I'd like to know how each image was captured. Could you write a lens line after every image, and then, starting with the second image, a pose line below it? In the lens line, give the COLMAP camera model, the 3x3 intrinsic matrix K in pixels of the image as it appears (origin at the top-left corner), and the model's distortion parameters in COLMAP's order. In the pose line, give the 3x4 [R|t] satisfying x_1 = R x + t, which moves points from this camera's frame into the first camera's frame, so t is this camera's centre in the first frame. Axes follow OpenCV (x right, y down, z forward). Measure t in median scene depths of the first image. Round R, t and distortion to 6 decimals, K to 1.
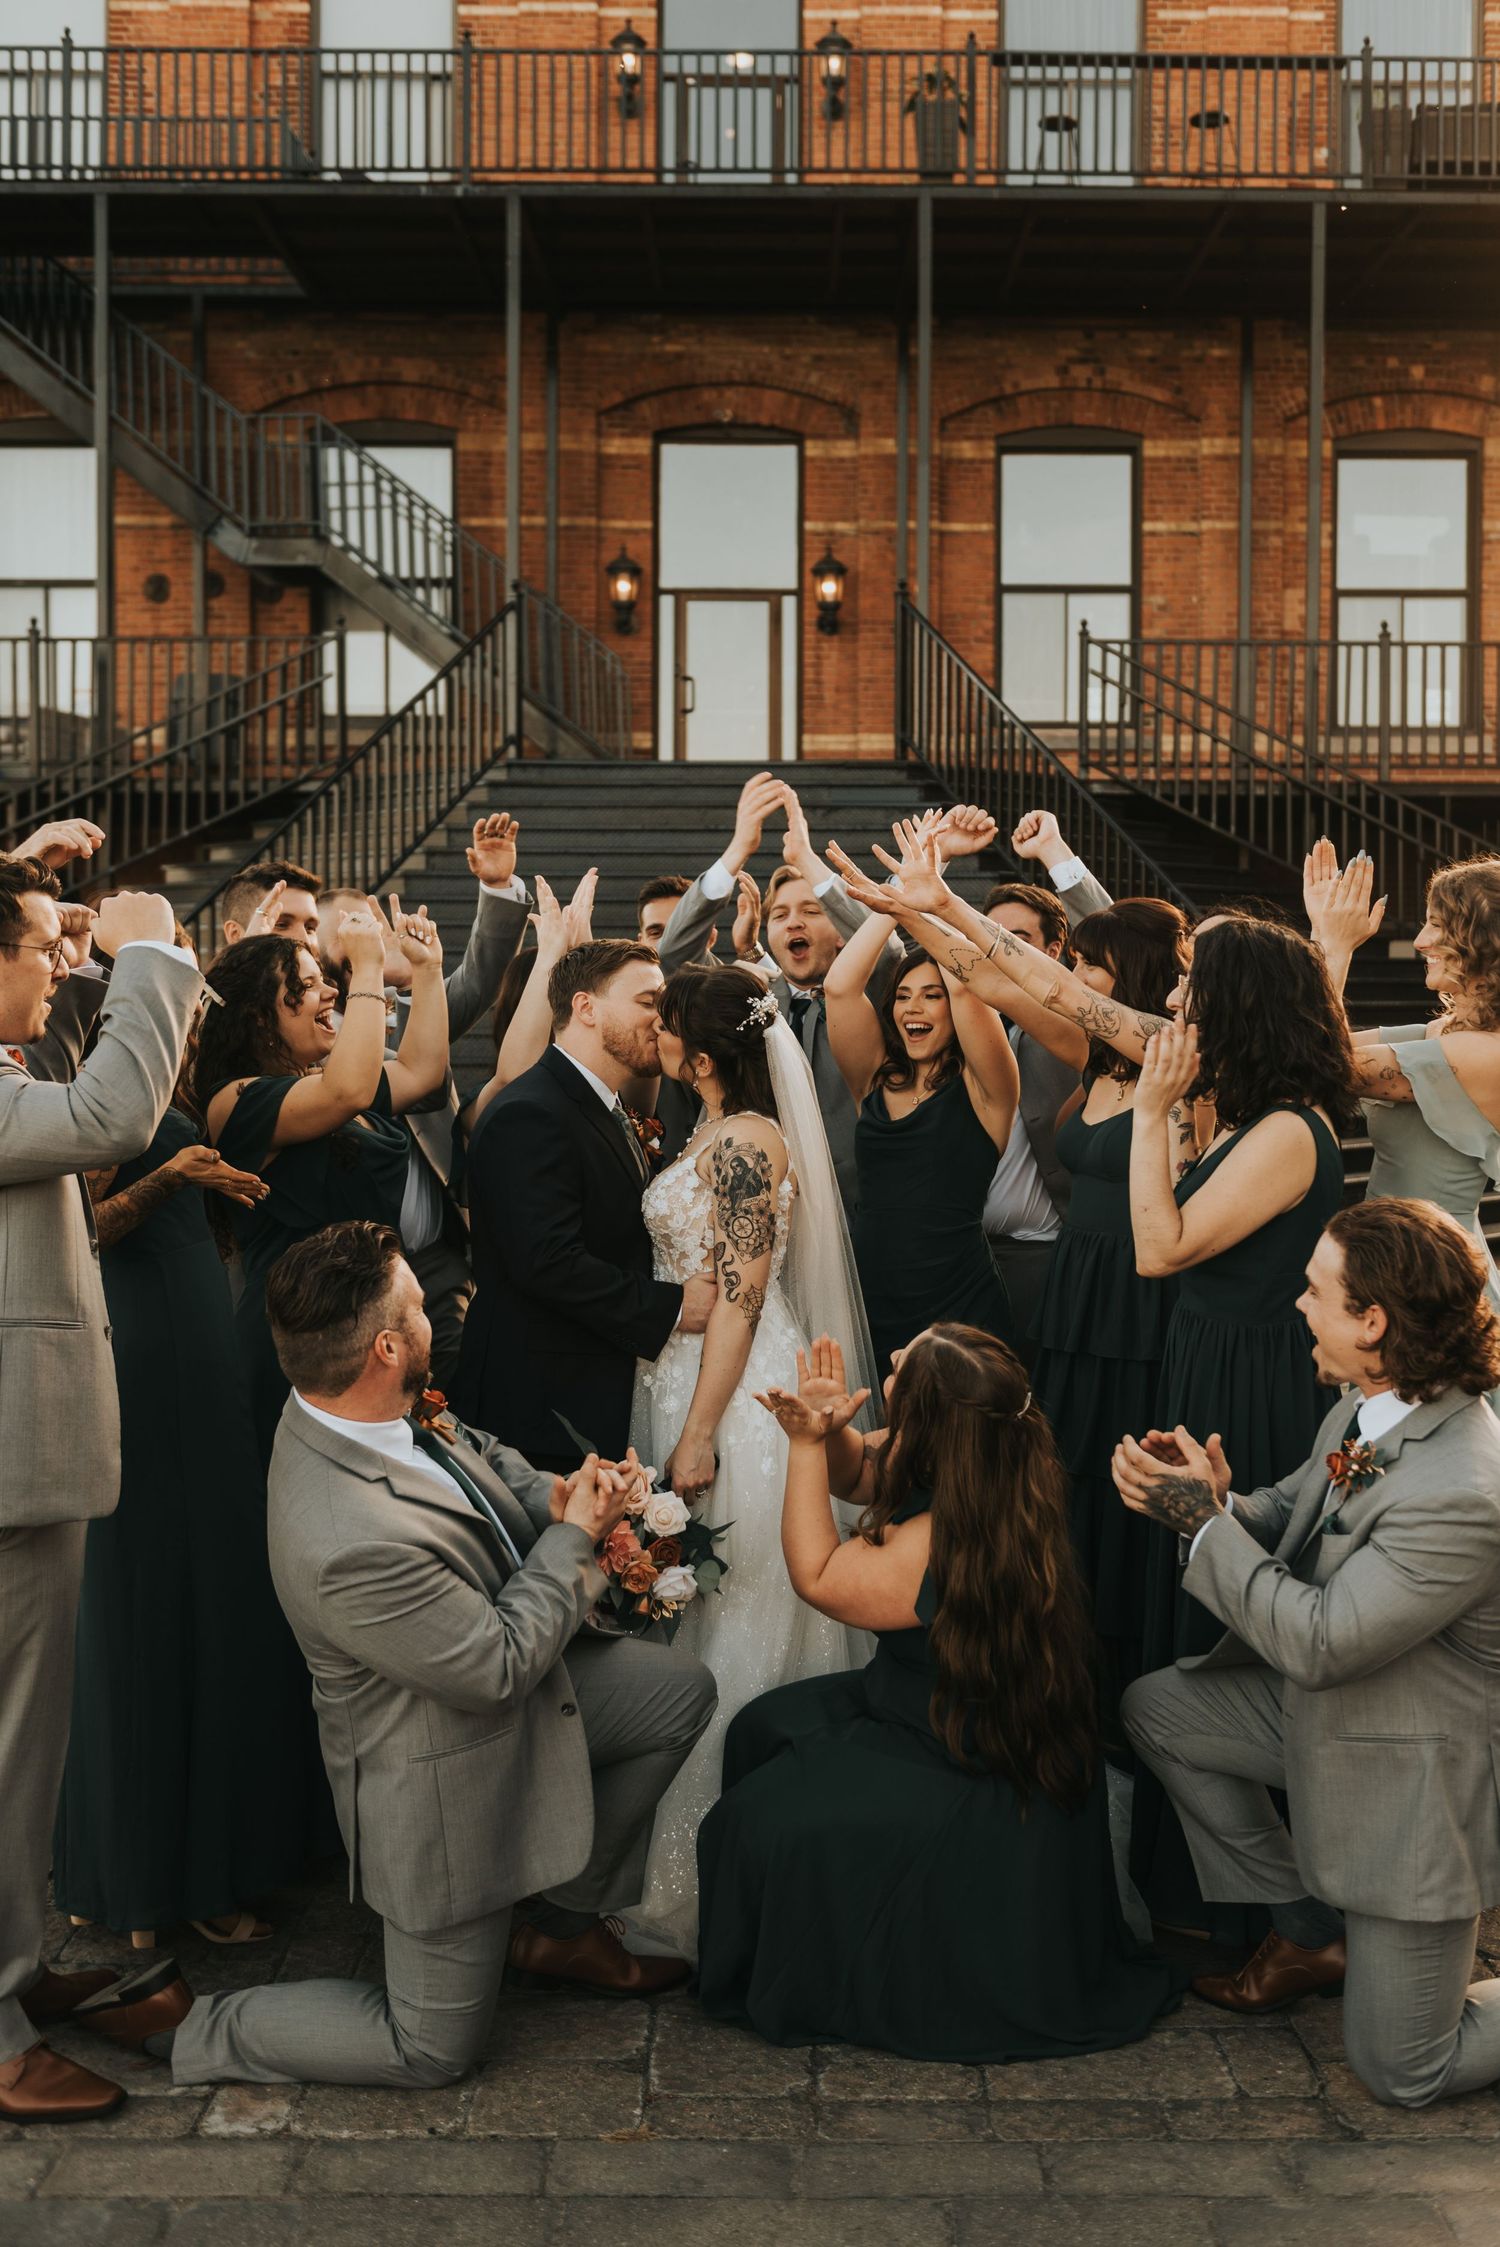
lens RADIAL K [[2506.4, 0, 822.6], [0, 2506.4, 1072.0], [0, 0, 1]] dist [-0.015155, 0.000000]
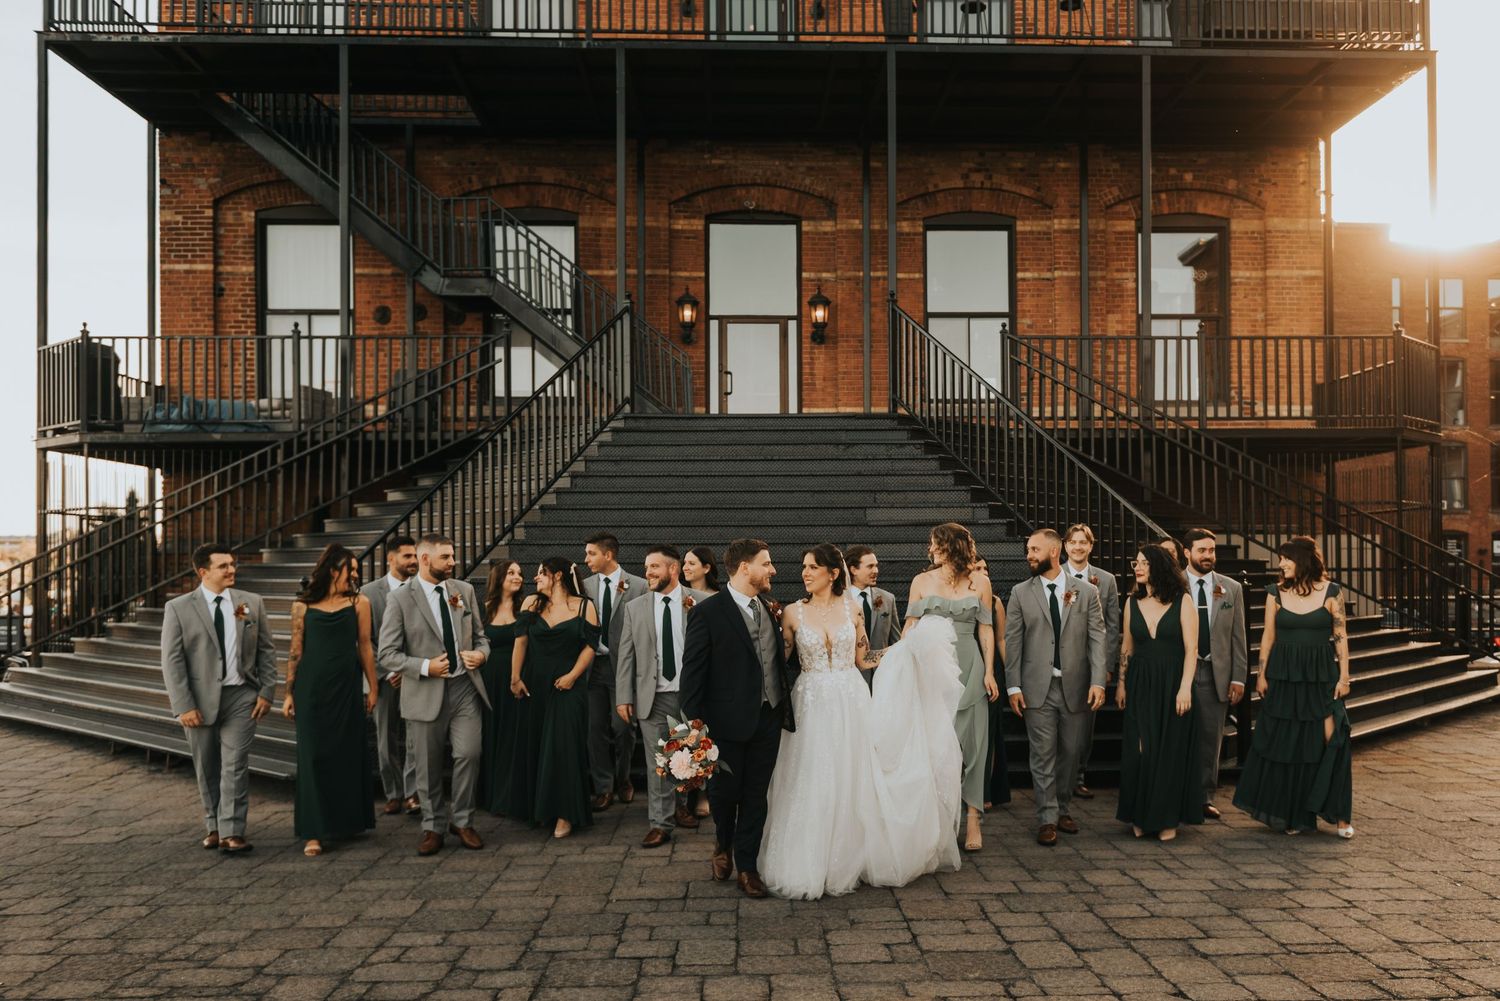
lens RADIAL K [[1346.0, 0, 803.8], [0, 1346.0, 555.1], [0, 0, 1]] dist [0.011291, -0.026280]
pose [[0.999163, -0.010018, 0.039652, -0.043004], [0.011943, 0.998747, -0.048606, -0.002645], [-0.039116, 0.049039, 0.998031, 0.176004]]
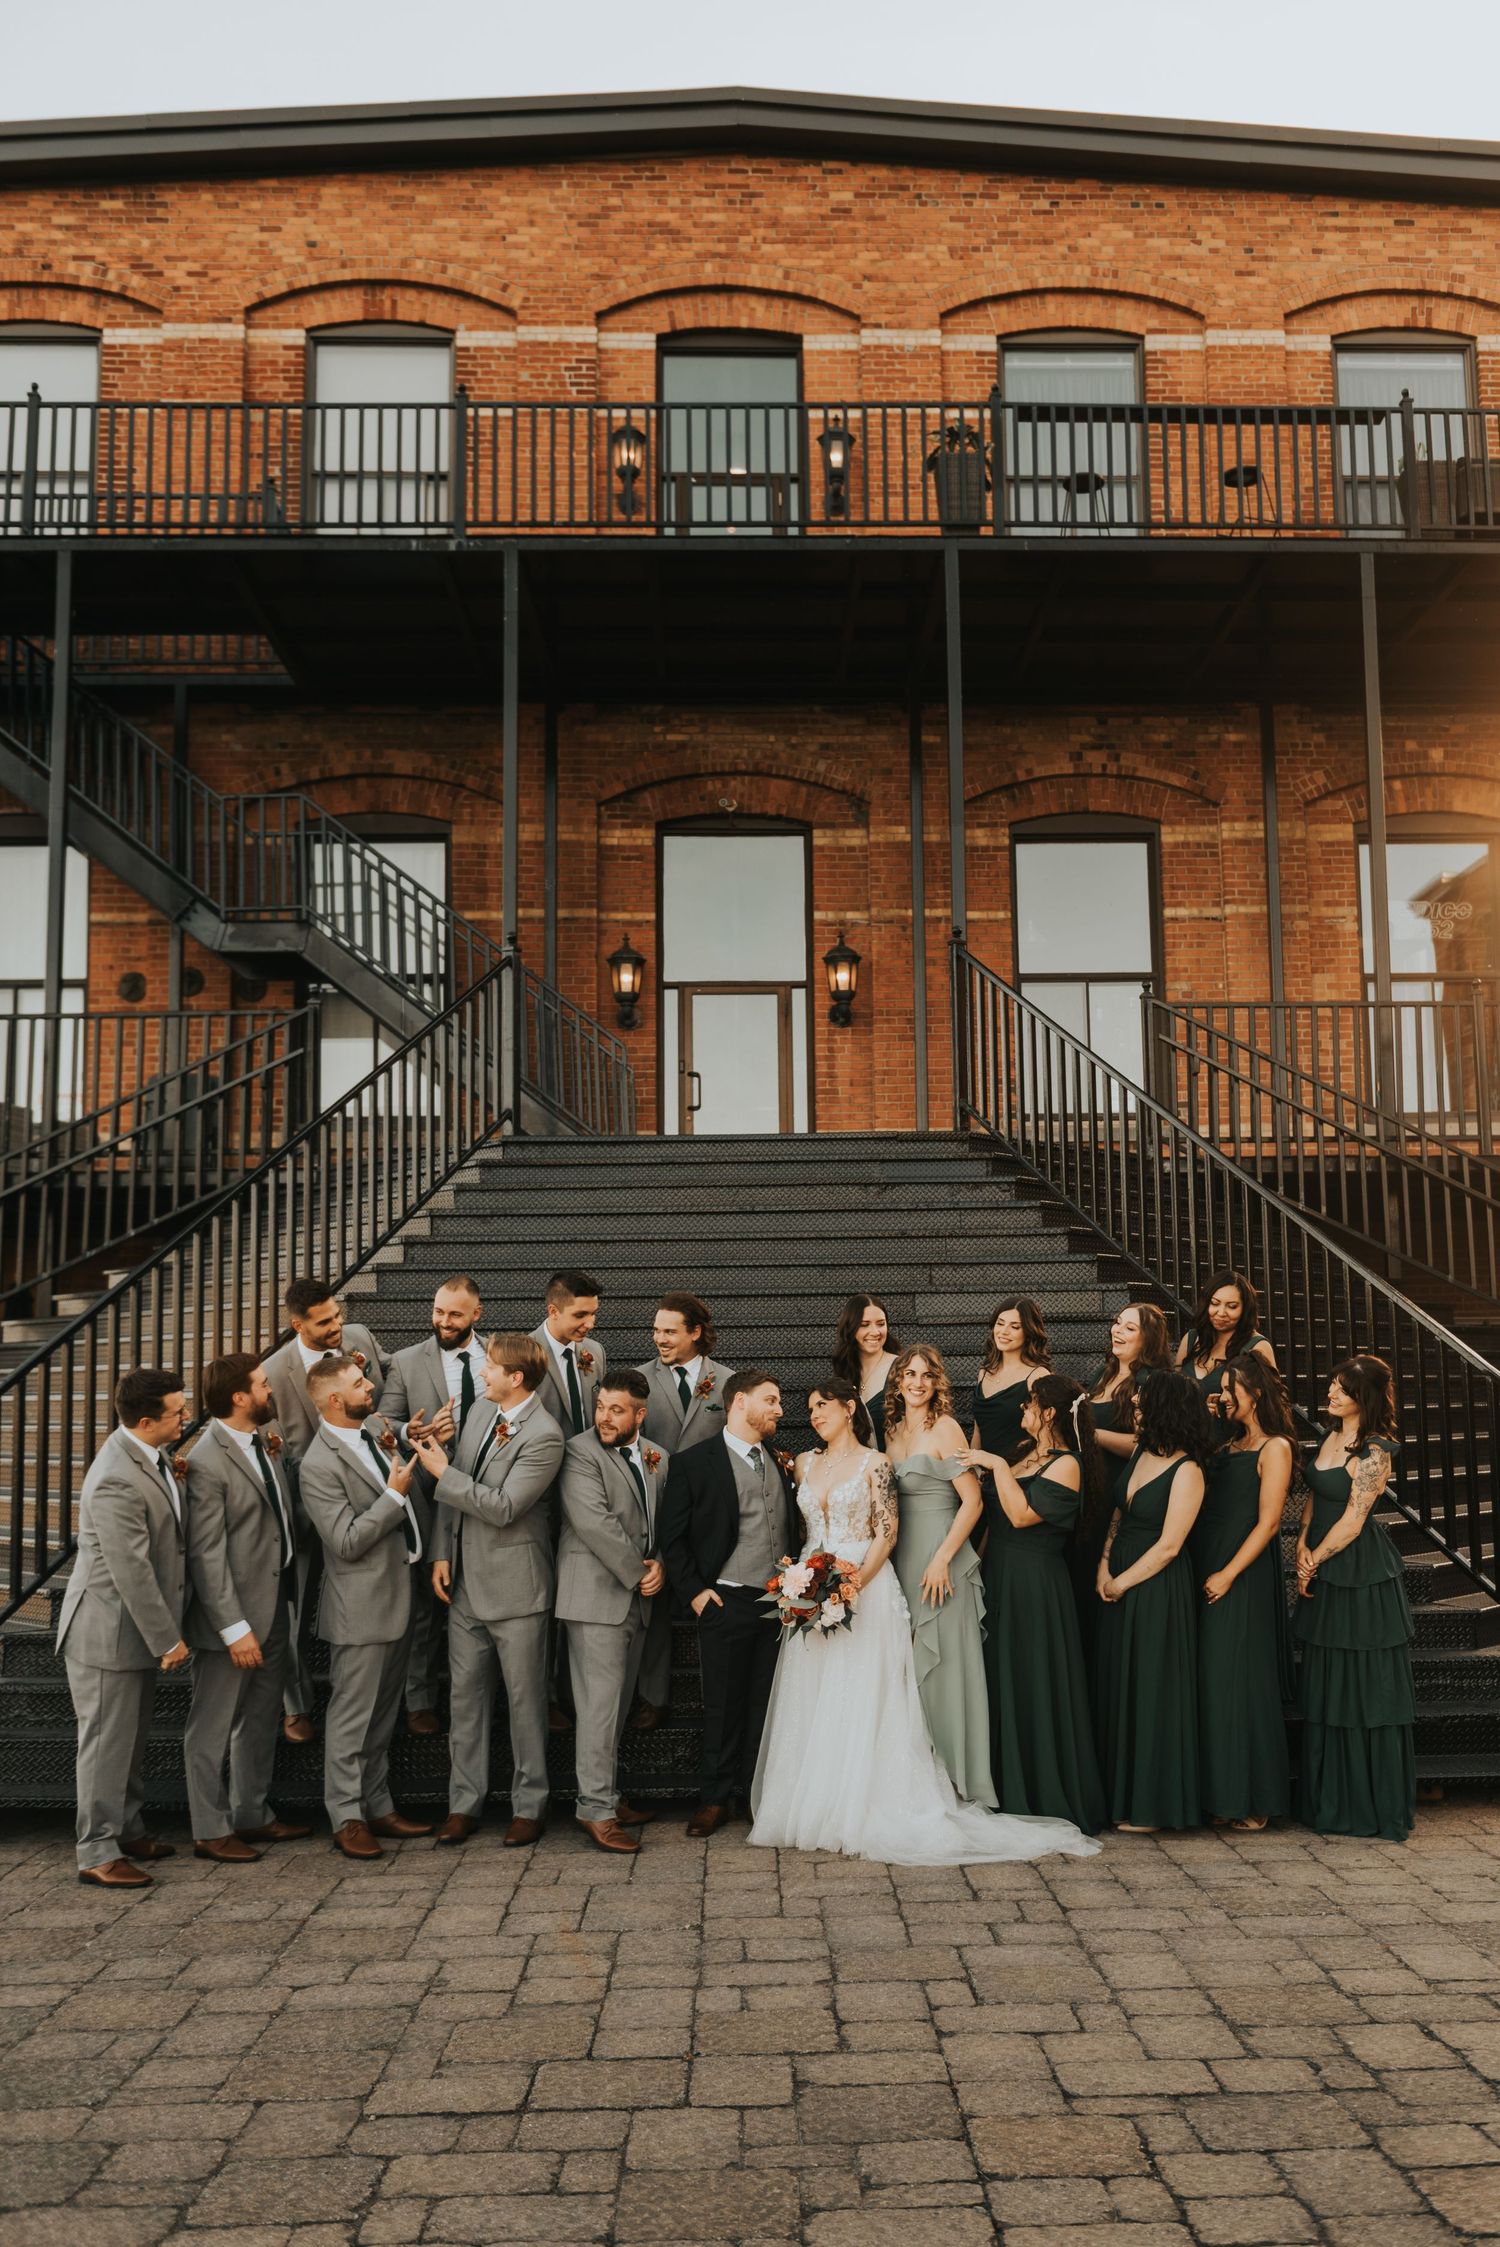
lens RADIAL K [[2030.5, 0, 816.4], [0, 2030.5, 1180.8], [0, 0, 1]] dist [-0.020958, -0.017469]
pose [[0.999474, -0.015878, 0.028290, -0.031188], [0.019688, 0.989964, -0.139941, -0.008755], [-0.025784, 0.140425, 0.989756, 0.253250]]
